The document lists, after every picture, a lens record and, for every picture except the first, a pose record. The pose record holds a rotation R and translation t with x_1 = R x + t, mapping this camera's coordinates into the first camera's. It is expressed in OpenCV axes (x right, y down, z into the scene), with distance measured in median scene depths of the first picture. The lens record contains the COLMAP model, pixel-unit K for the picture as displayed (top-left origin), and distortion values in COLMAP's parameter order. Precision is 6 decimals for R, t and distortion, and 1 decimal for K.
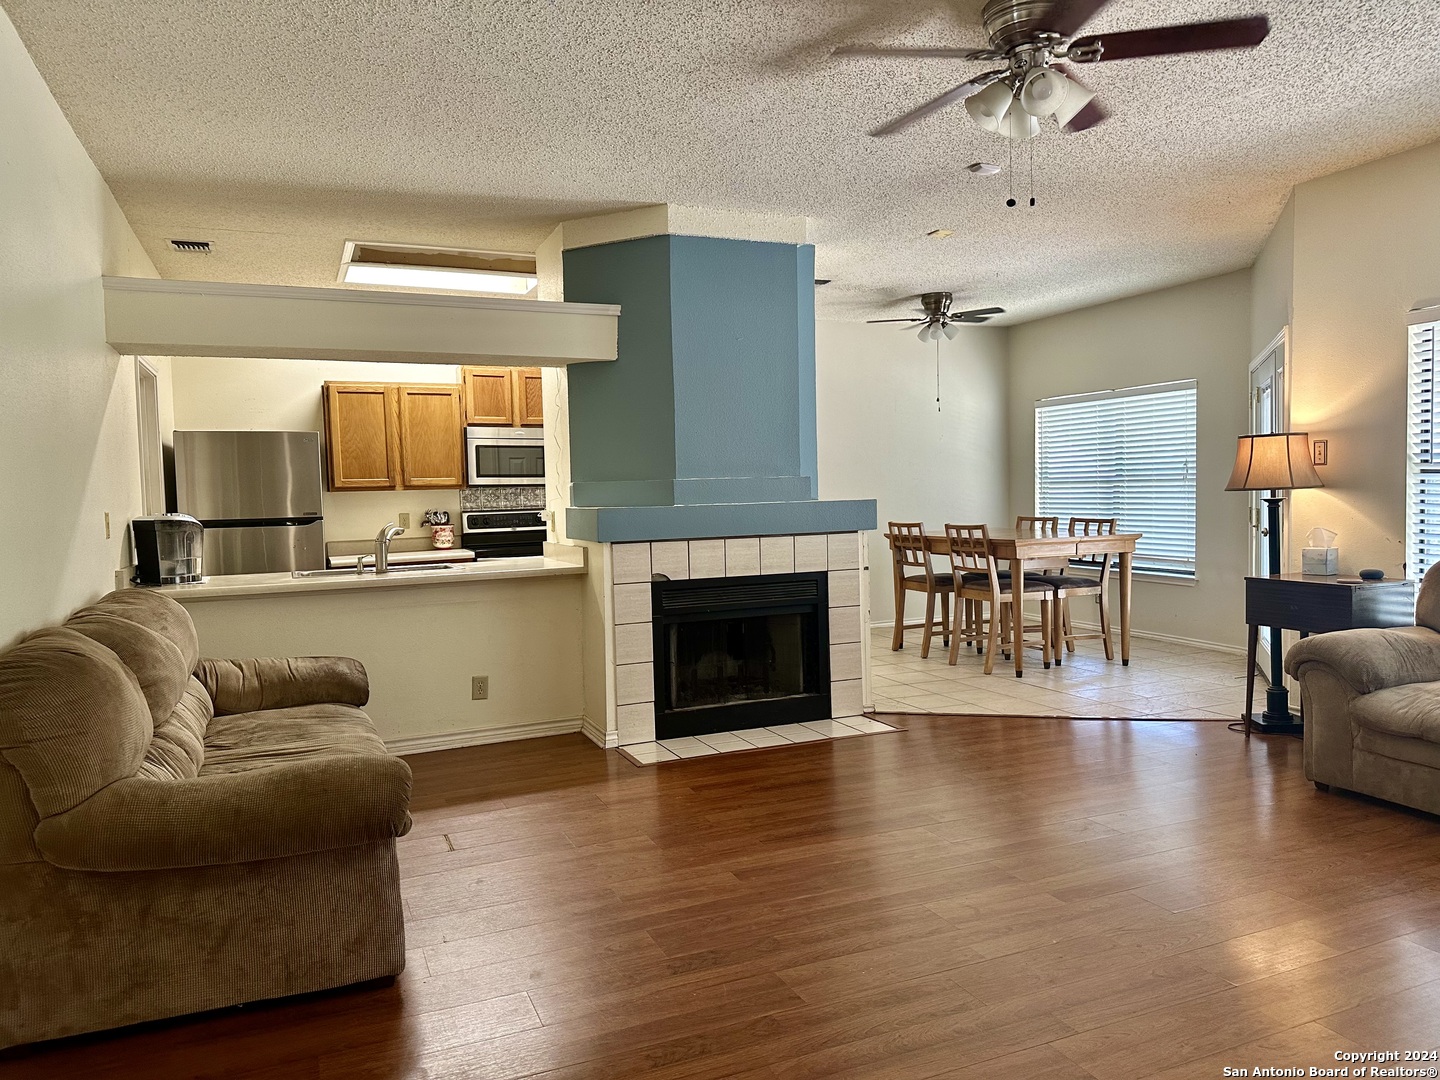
lens RADIAL K [[1010.8, 0, 725.2], [0, 1010.8, 544.9], [0, 0, 1]] dist [0.076871, -0.091676]
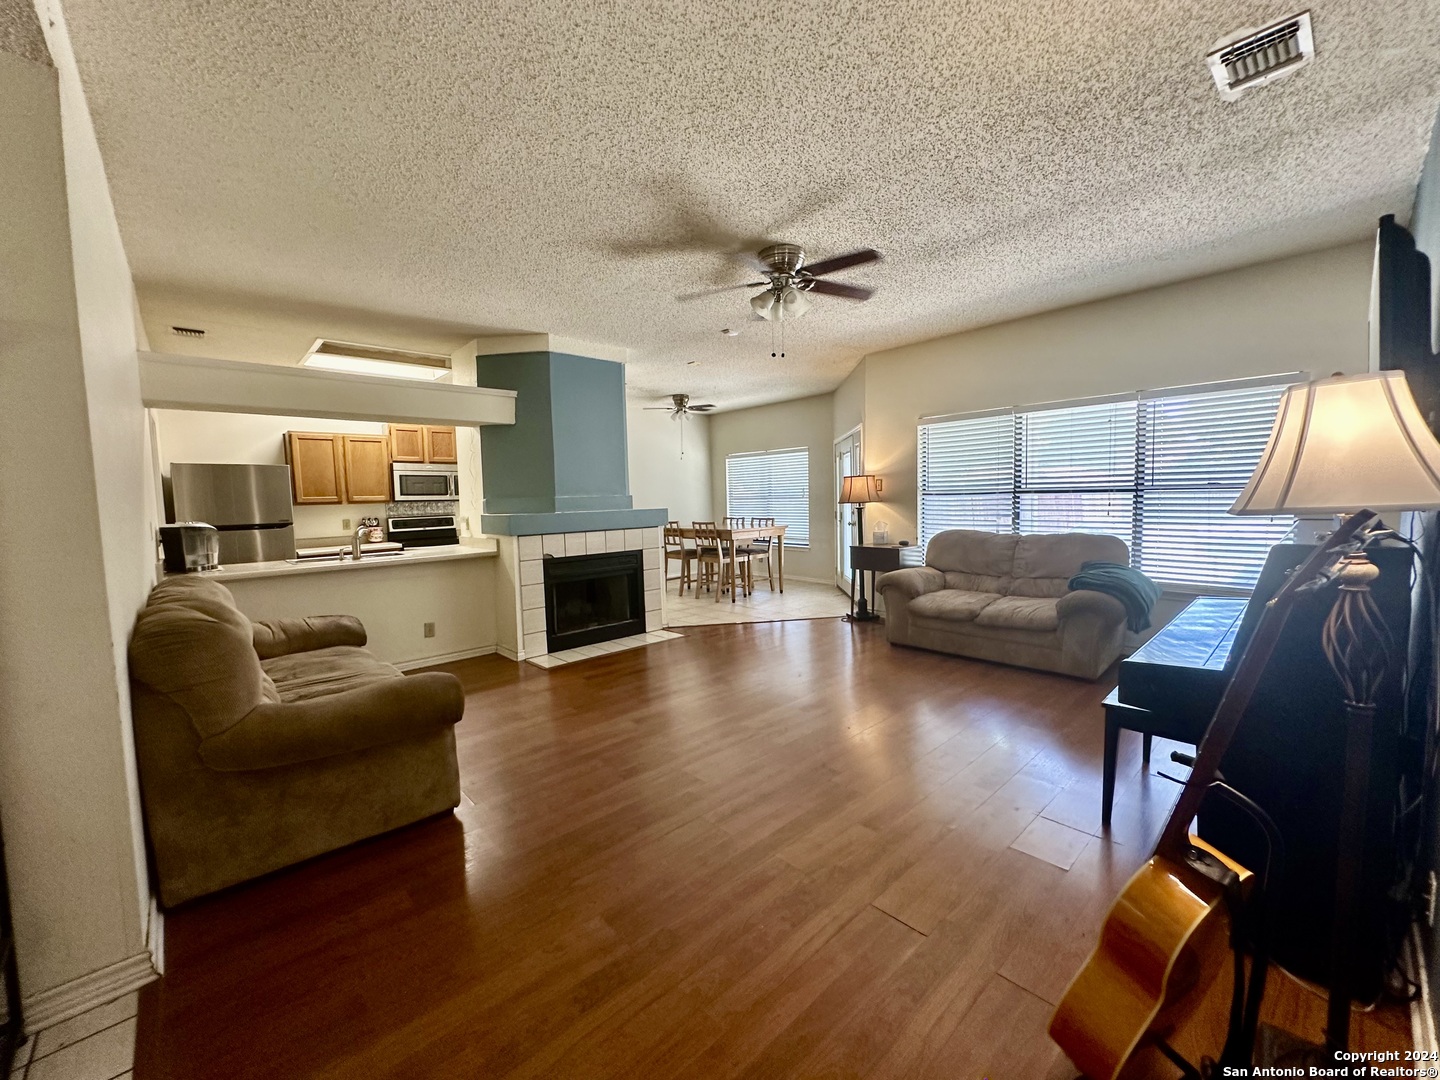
lens RADIAL K [[579.4, 0, 720.2], [0, 579.4, 539.1], [0, 0, 1]] dist [-0.001700, 0.001443]
pose [[0.941619, -0.023684, 0.335847, -0.115828], [0.020587, 0.999706, 0.012779, -0.002181], [-0.336051, -0.005119, 0.941830, 0.003101]]
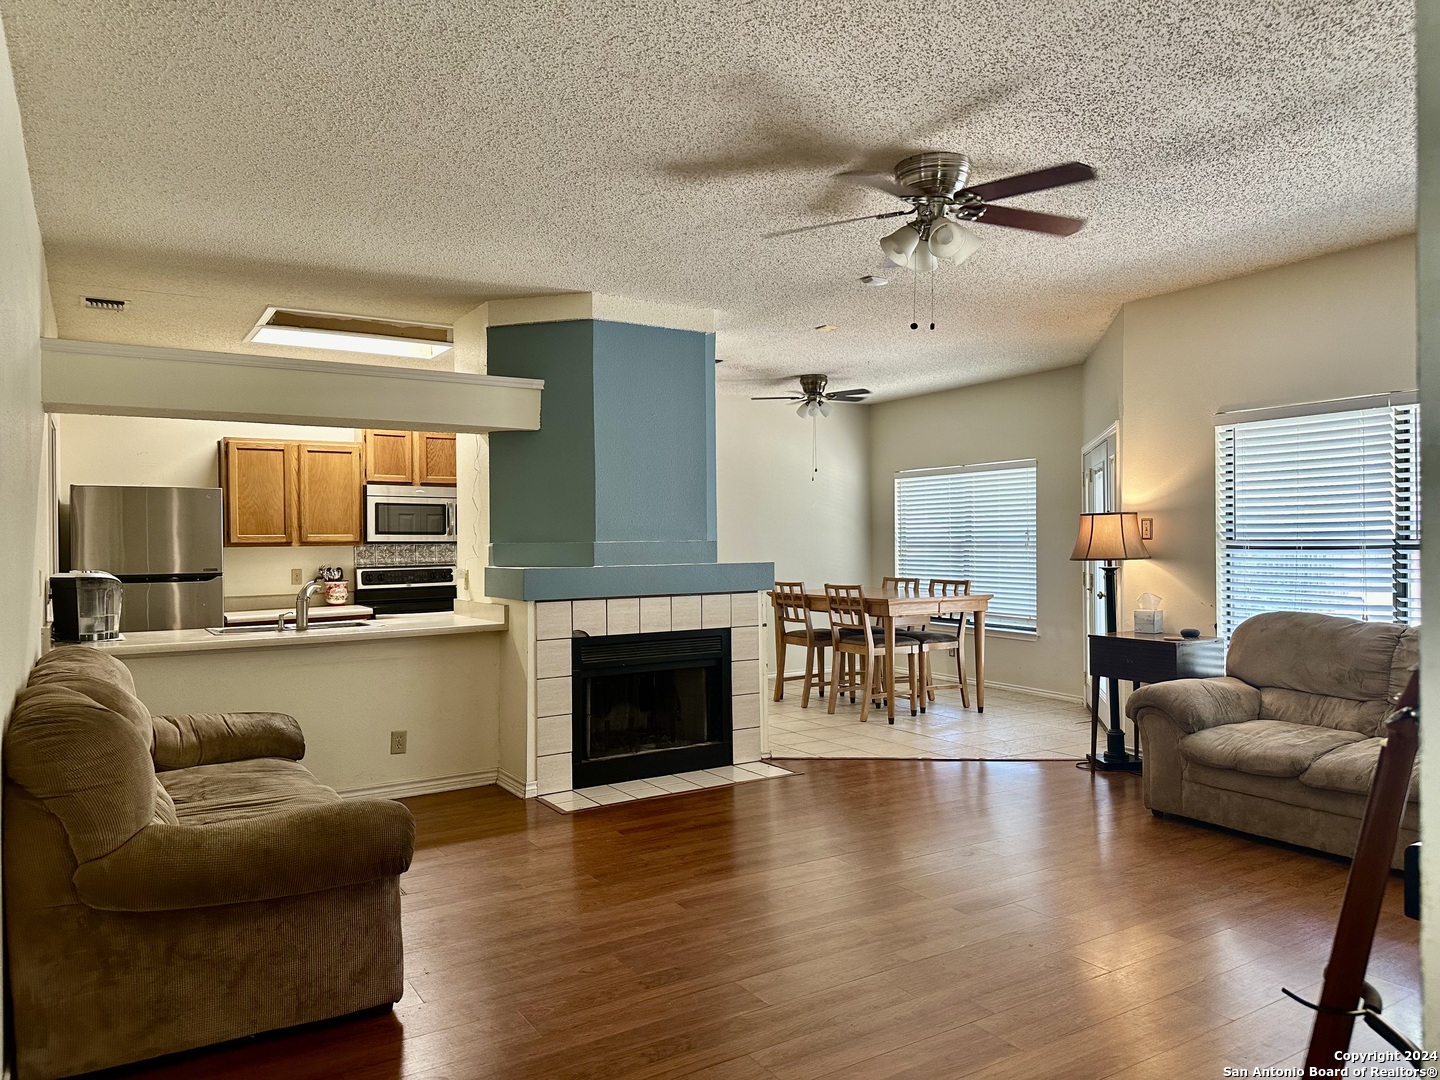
lens RADIAL K [[1010.8, 0, 725.9], [0, 1010.8, 544.1], [0, 0, 1]] dist [0.076871, -0.091676]
pose [[0.988003, 0.014438, 0.153757, -0.076287], [-0.006270, 0.998549, -0.053477, -0.006375], [-0.154306, 0.051872, 0.986661, -0.082681]]
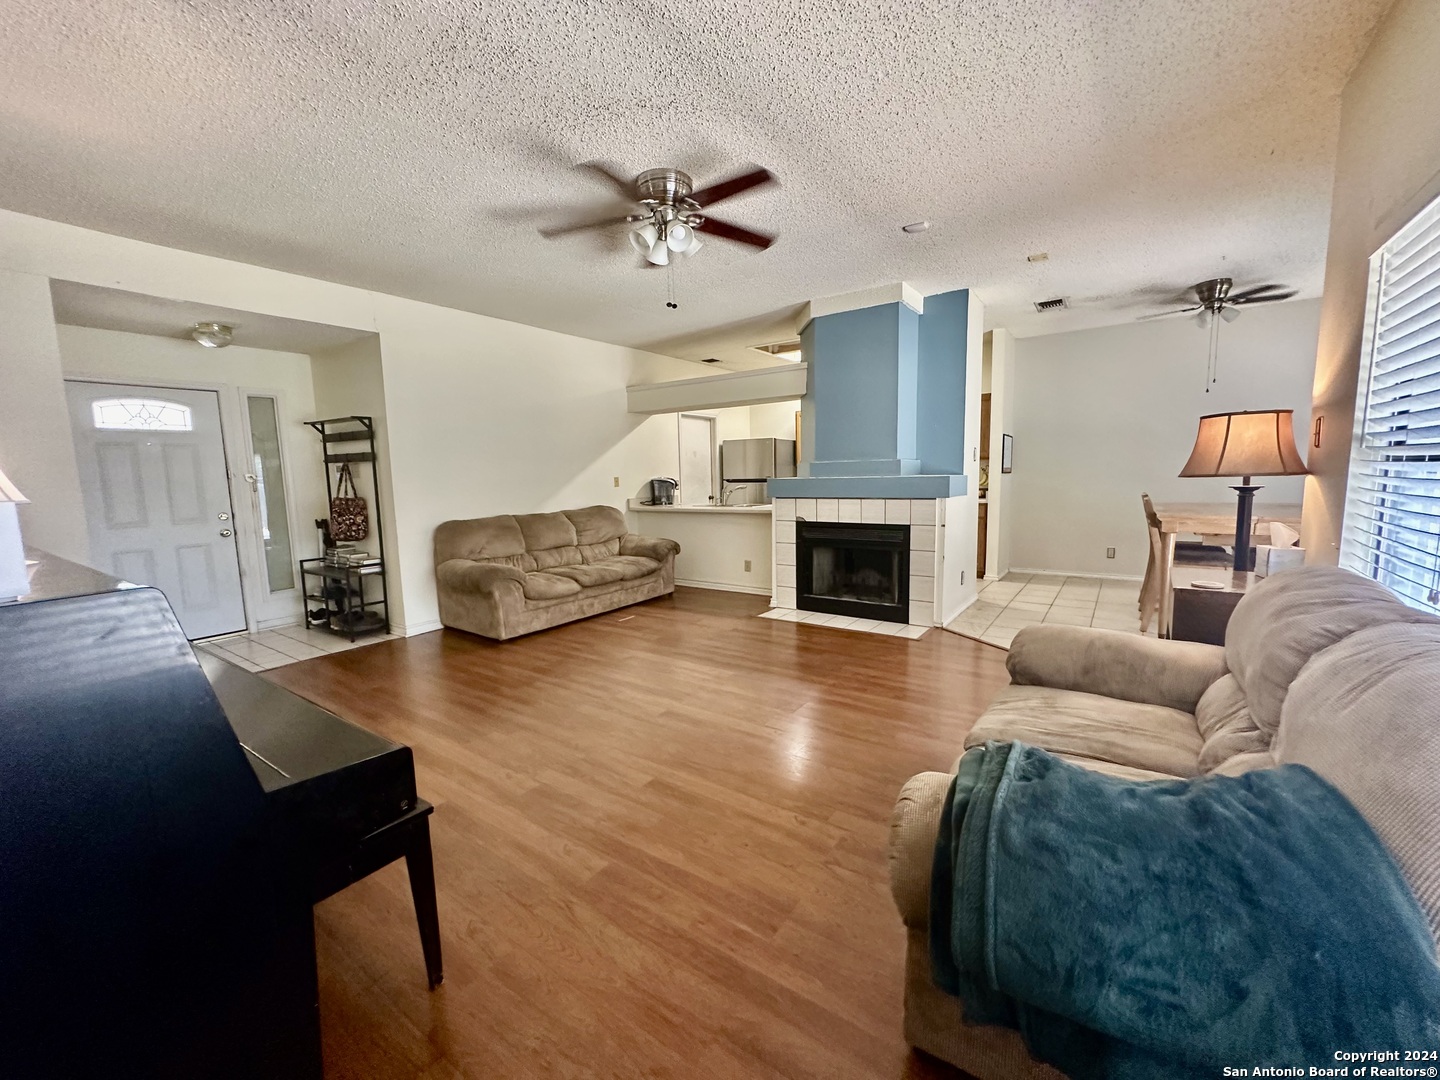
lens RADIAL K [[579.4, 0, 721.1], [0, 579.4, 537.2], [0, 0, 1]] dist [-0.001700, 0.001443]
pose [[0.526121, 0.107318, -0.843611, 0.708331], [-0.035182, 0.993903, 0.104496, -0.037065], [0.849682, -0.025298, 0.526689, 0.341110]]
